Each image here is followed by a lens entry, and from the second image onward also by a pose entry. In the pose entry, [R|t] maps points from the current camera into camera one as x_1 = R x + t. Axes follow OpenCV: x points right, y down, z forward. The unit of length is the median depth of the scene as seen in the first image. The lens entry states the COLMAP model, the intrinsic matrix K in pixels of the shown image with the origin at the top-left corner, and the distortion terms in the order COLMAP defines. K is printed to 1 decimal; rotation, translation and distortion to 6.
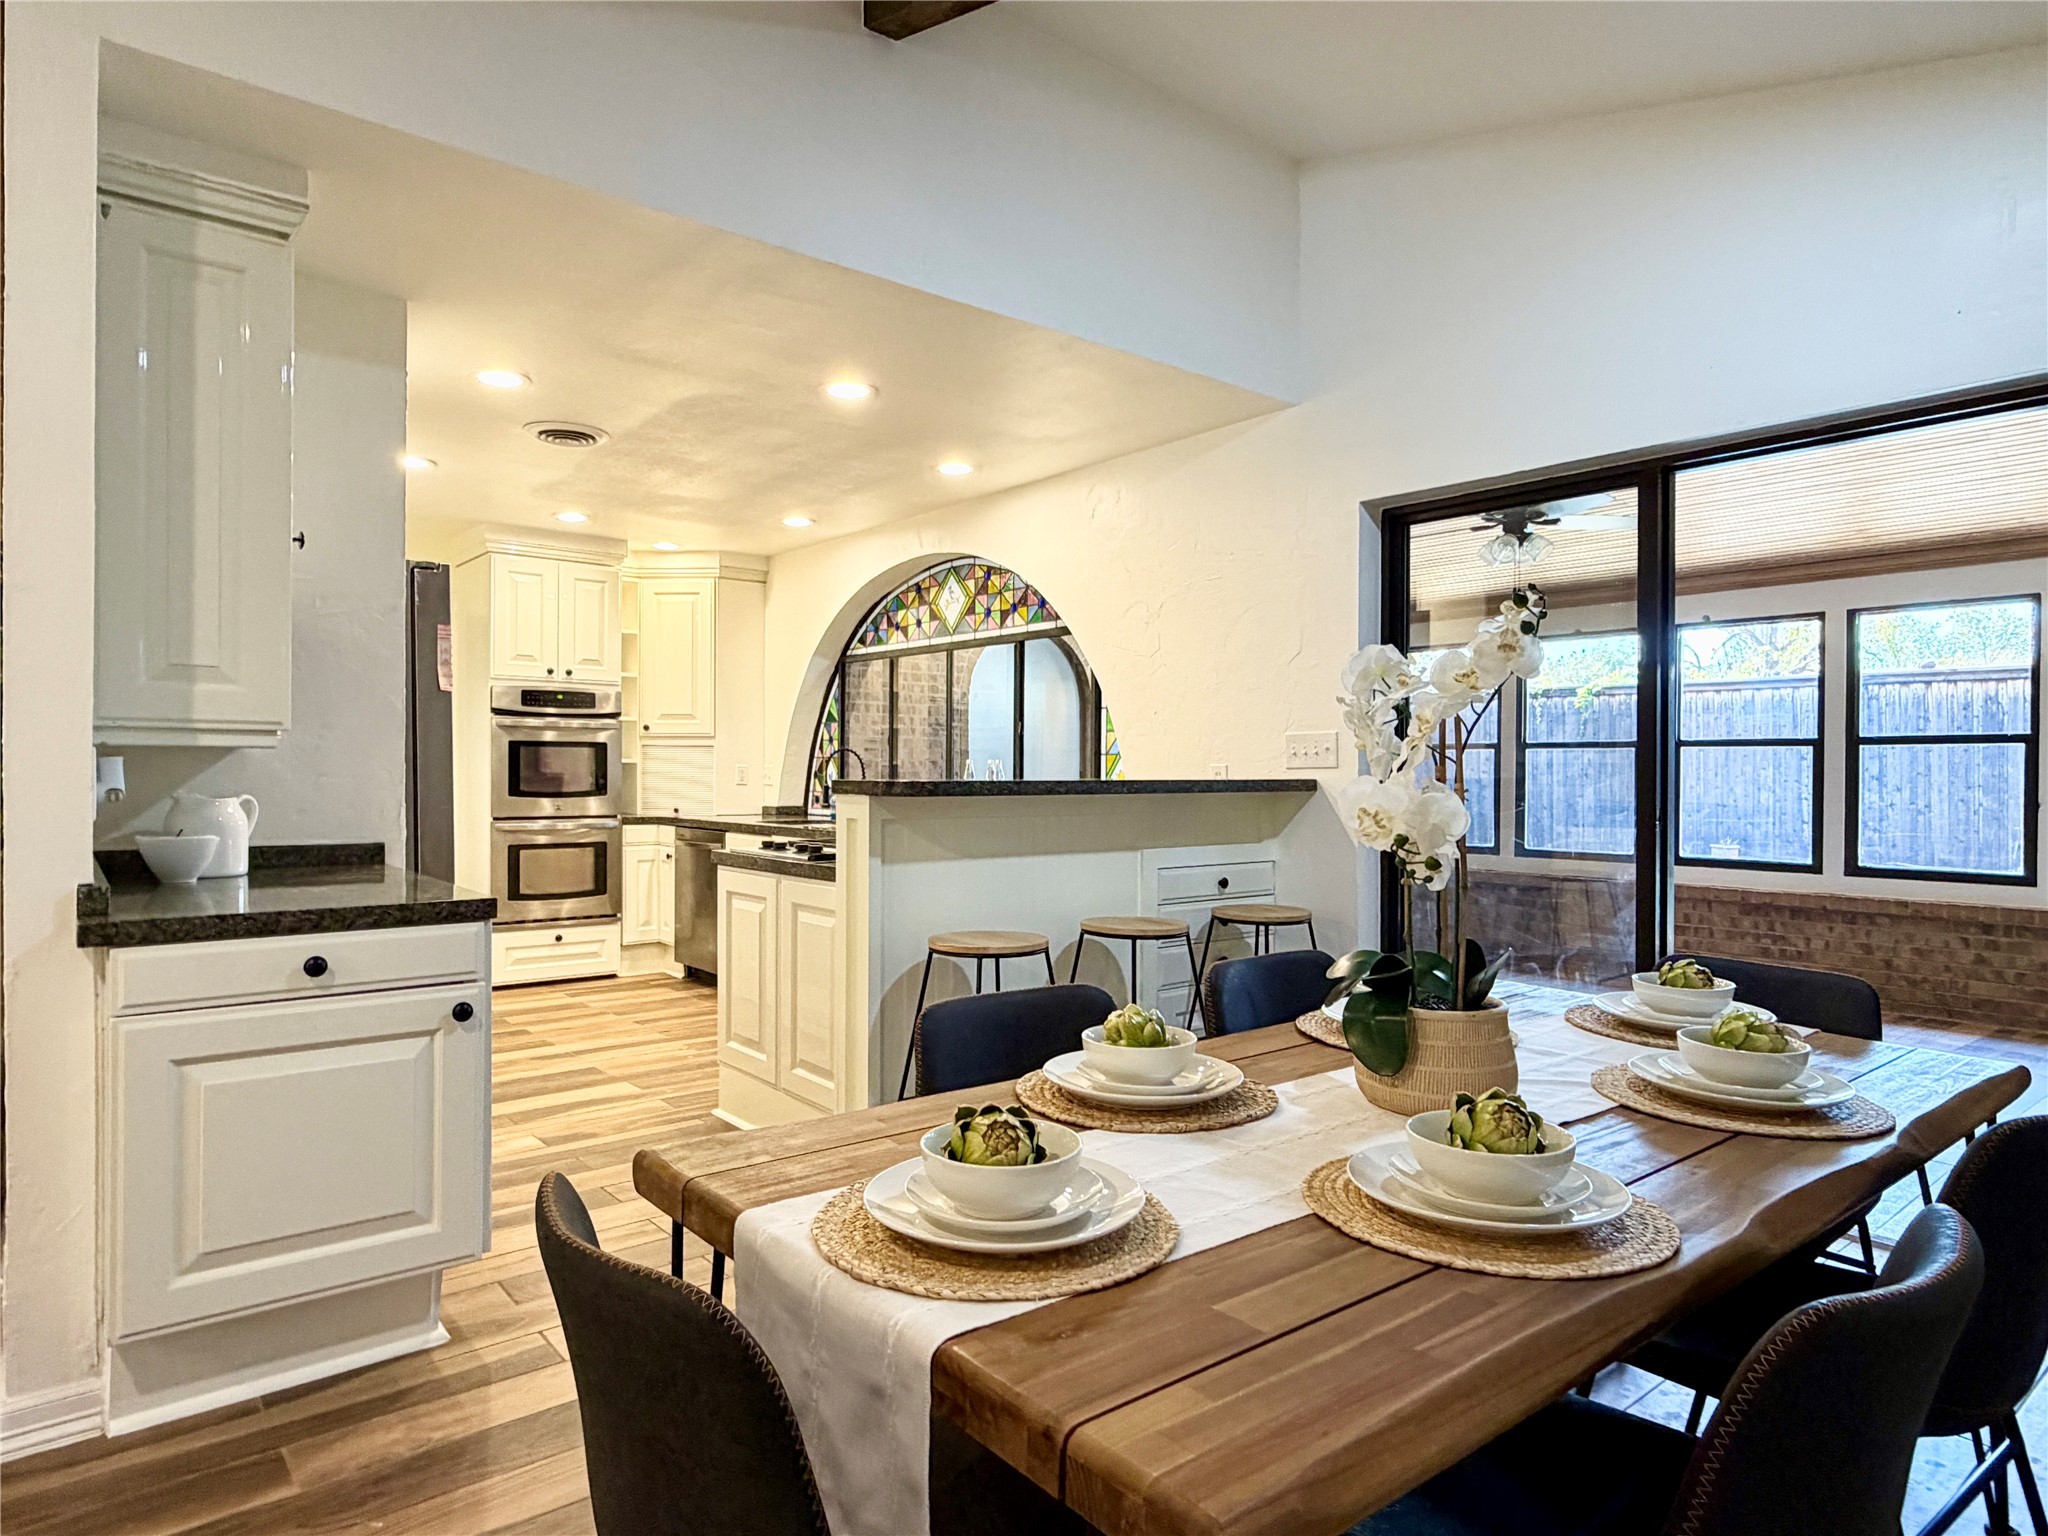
lens RADIAL K [[1213.0, 0, 1011.4], [0, 1213.0, 767.9], [0, 0, 1]] dist [-0.000027, -0.005198]
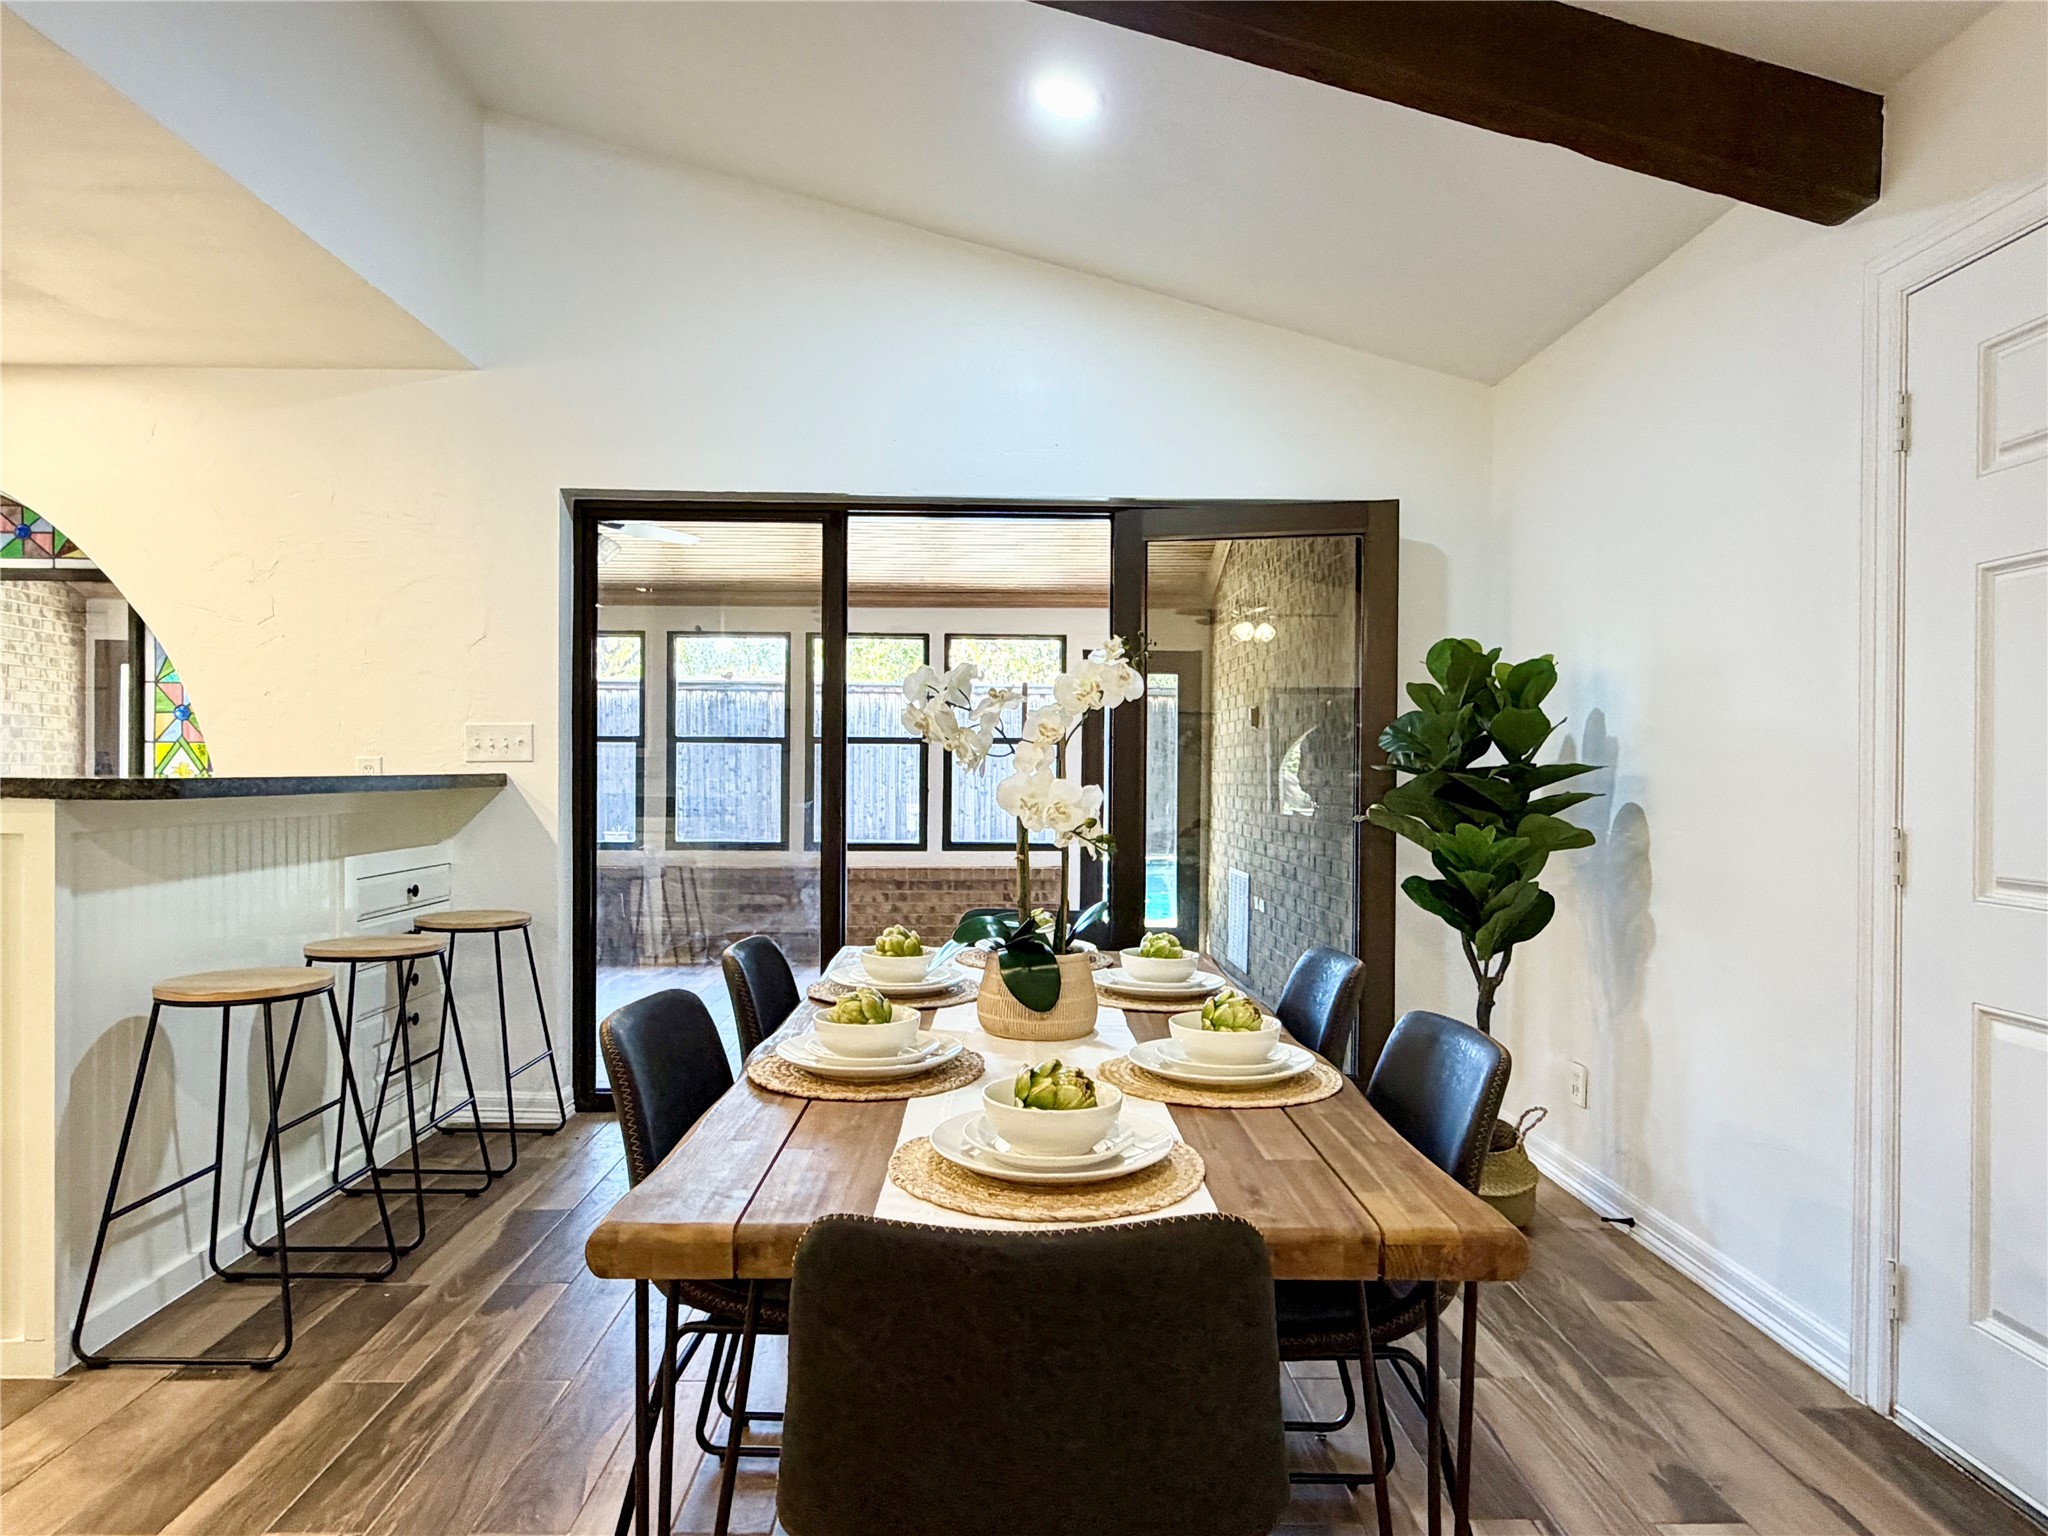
lens RADIAL K [[1246.1, 0, 1033.6], [0, 1246.1, 781.2], [0, 0, 1]] dist [-0.001966, 0.001393]
pose [[0.612368, -0.007901, 0.790533, -0.177736], [-0.006092, 0.999873, 0.014712, -0.000852], [-0.790549, -0.013825, 0.612242, 0.055203]]
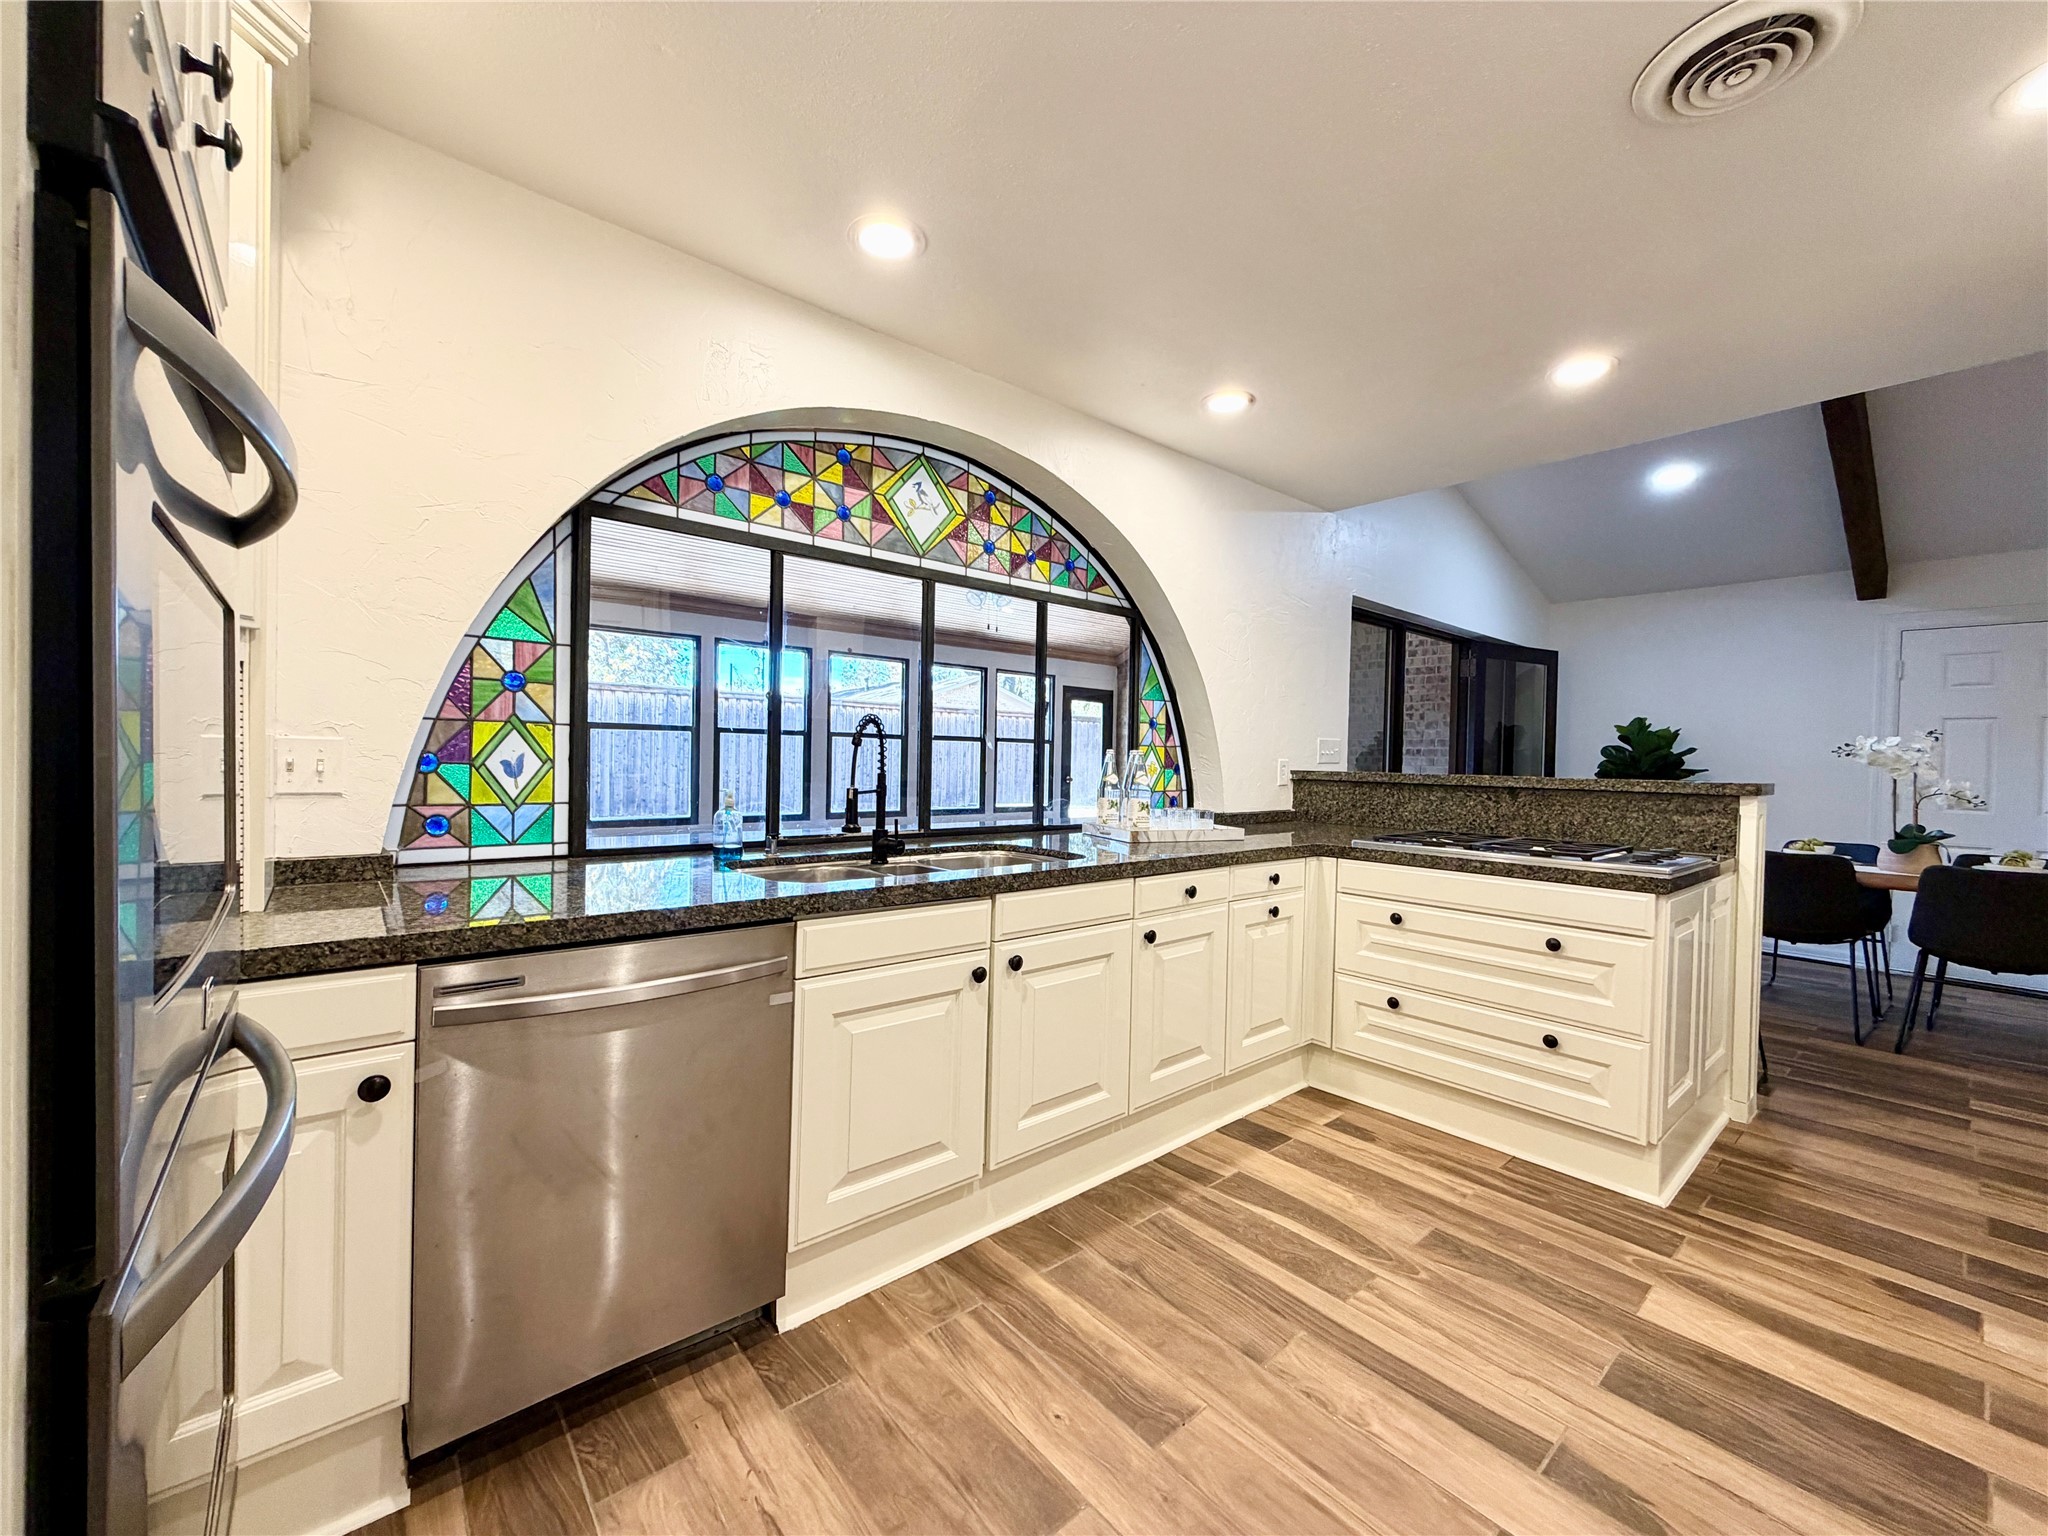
lens RADIAL K [[839.5, 0, 990.4], [0, 839.5, 765.8], [0, 0, 1]] dist [-0.008613, 0.002585]
pose [[-0.026338, -0.015163, 0.999538, -0.515323], [-0.023074, 0.999628, 0.014556, -0.001559], [-0.999387, -0.022680, -0.026678, 0.969602]]
